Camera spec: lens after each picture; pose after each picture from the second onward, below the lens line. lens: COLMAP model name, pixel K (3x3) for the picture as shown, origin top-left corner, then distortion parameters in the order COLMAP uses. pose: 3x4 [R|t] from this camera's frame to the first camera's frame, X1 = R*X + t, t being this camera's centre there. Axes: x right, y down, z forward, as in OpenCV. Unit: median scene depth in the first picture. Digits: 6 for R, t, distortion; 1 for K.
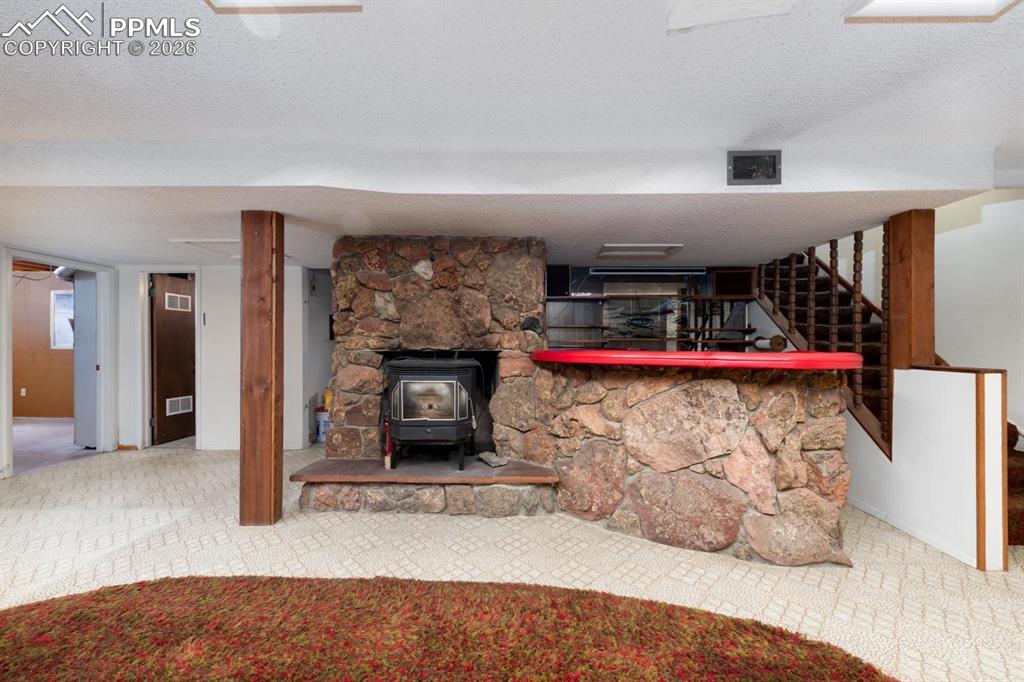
lens RADIAL K [[404.4, 0, 510.9], [0, 404.4, 342.4], [0, 0, 1]] dist [0.011504, 0.000040]
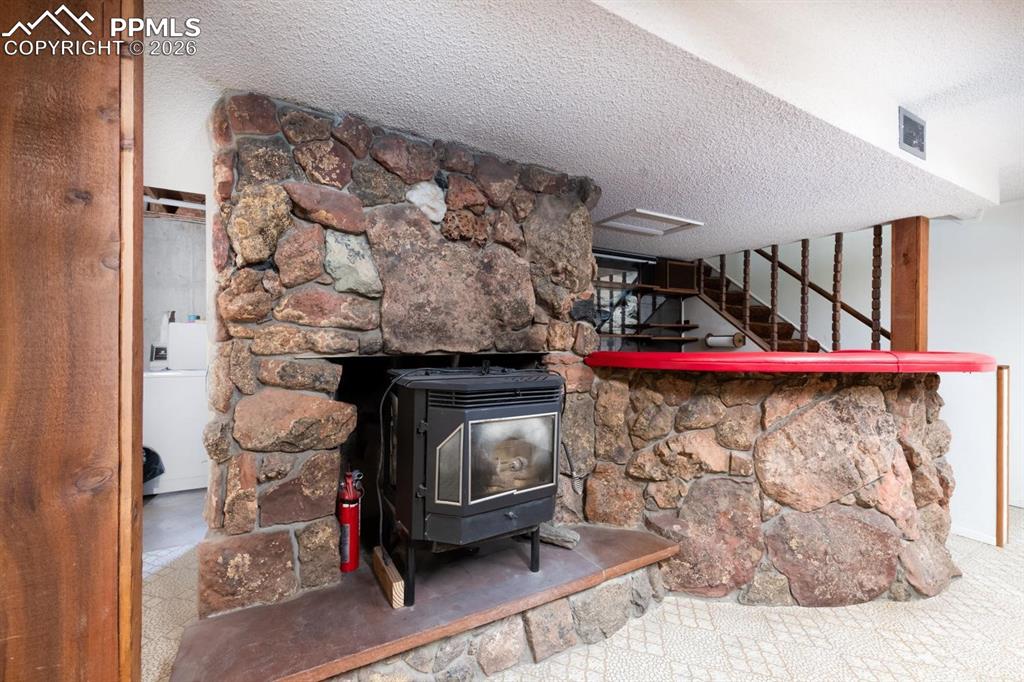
lens RADIAL K [[435.6, 0, 512.6], [0, 435.6, 340.0], [0, 0, 1]] dist [0.002428, -0.000463]
pose [[0.859807, 0.002228, 0.510615, -0.416431], [-0.005462, 0.999973, 0.004833, -0.002123], [-0.510591, -0.006945, 0.859796, 0.463012]]
